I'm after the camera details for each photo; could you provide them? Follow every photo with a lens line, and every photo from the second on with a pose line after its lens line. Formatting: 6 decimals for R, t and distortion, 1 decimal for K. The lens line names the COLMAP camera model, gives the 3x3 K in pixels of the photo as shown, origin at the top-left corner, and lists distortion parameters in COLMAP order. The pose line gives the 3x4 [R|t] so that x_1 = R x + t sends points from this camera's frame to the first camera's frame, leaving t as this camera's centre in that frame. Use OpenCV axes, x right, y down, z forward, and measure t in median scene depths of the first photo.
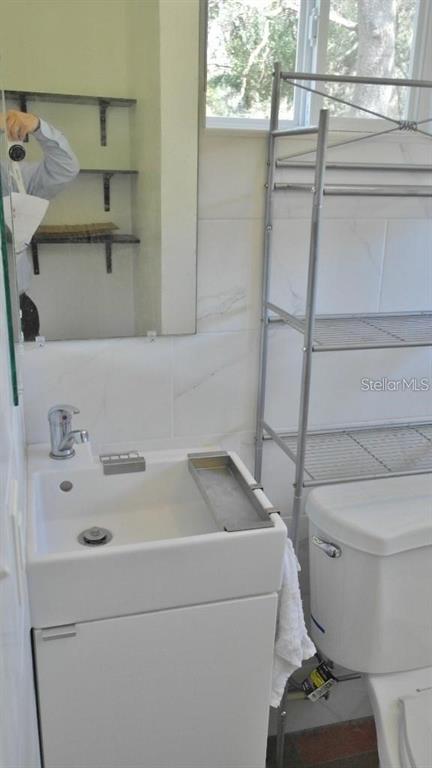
lens RADIAL K [[656.2, 0, 216.0], [0, 656.2, 384.0], [0, 0, 1]] dist [0.007397, 0.005834]
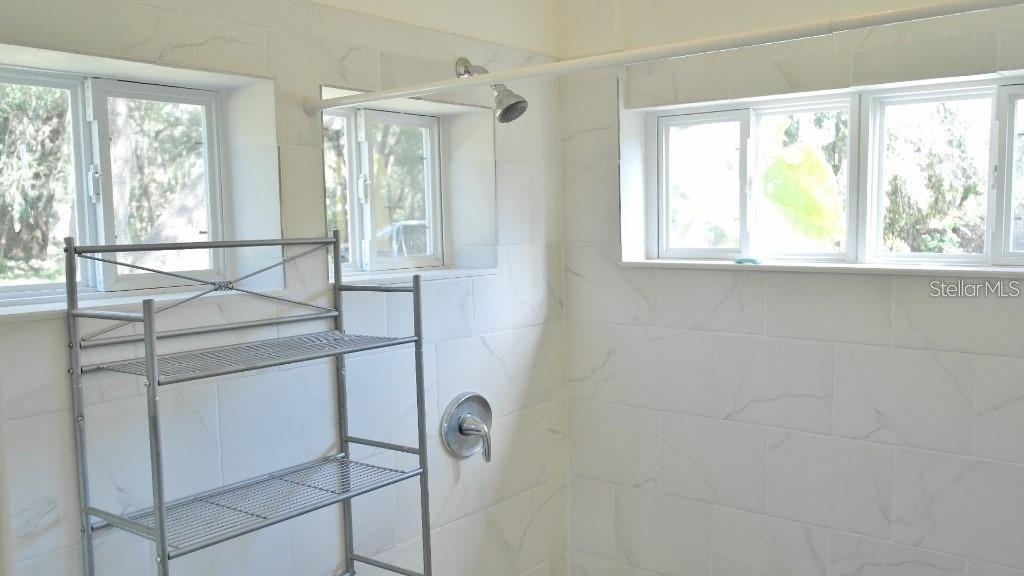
lens RADIAL K [[901.6, 0, 512.0], [0, 901.6, 288.0], [0, 0, 1]] dist [0.006141, 0.007780]
pose [[0.796876, -0.088912, 0.597565, -0.150028], [0.231602, 0.958502, -0.166236, -0.079429], [-0.557987, 0.270867, 0.784399, -0.240706]]
